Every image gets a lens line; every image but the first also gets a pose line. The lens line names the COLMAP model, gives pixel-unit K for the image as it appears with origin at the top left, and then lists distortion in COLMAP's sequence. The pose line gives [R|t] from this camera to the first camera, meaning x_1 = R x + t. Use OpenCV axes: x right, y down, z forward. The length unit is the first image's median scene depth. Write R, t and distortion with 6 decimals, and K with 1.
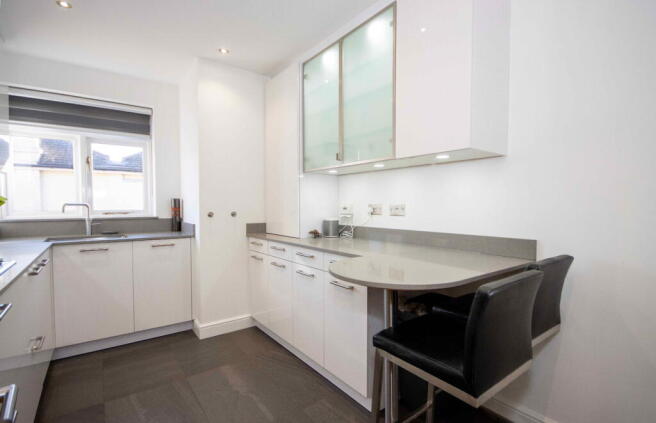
lens RADIAL K [[312.7, 0, 327.7], [0, 312.7, 211.4], [0, 0, 1]] dist [-0.000778, -0.000014]
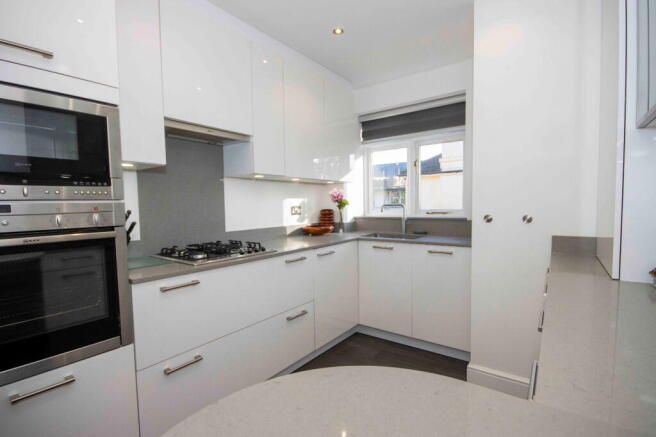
lens RADIAL K [[310.7, 0, 327.9], [0, 310.7, 220.4], [0, 0, 1]] dist [-0.006818, -0.000496]
pose [[0.287414, 0.046125, -0.956695, 0.185988], [-0.002869, 0.998877, 0.047296, -0.017069], [0.957802, -0.010849, 0.287223, 0.429710]]
